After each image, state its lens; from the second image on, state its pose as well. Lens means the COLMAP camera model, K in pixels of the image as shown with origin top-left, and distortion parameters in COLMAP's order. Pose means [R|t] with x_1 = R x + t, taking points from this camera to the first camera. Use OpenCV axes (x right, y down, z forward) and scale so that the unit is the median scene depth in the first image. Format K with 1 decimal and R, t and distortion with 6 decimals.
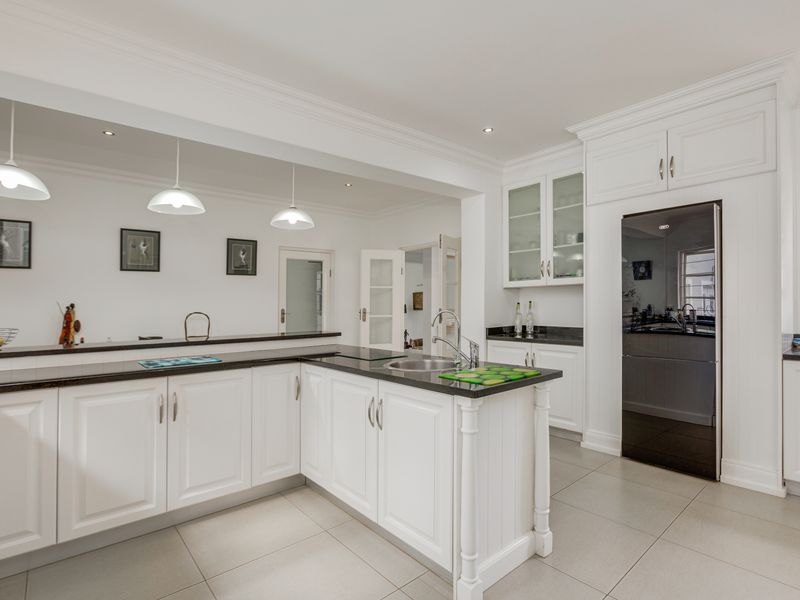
lens RADIAL K [[418.5, 0, 401.6], [0, 418.5, 303.1], [0, 0, 1]] dist [0.001859, 0.000505]
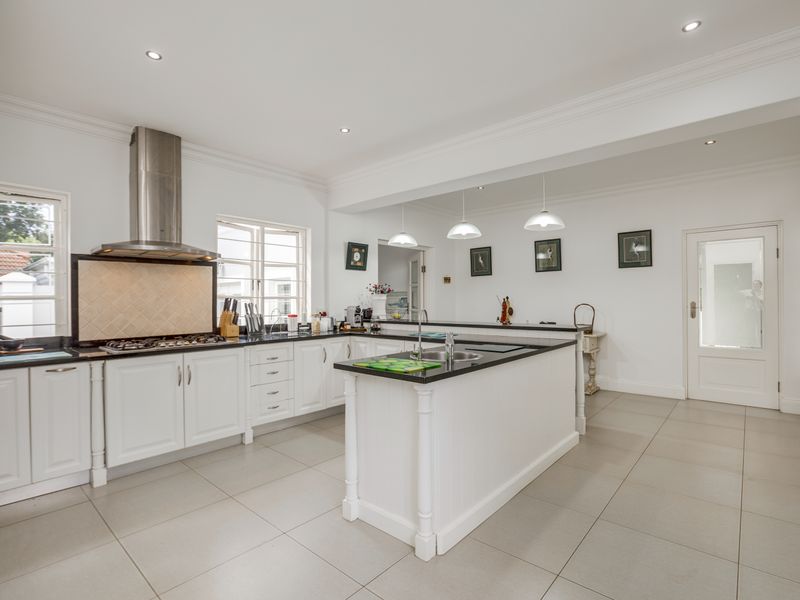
lens RADIAL K [[418.5, 0, 406.5], [0, 418.5, 298.1], [0, 0, 1]] dist [0.001859, 0.000505]
pose [[0.175989, 0.006190, -0.984373, 0.649703], [0.010775, 0.999908, 0.008214, -0.009344], [0.984333, -0.012052, 0.175906, 0.370379]]
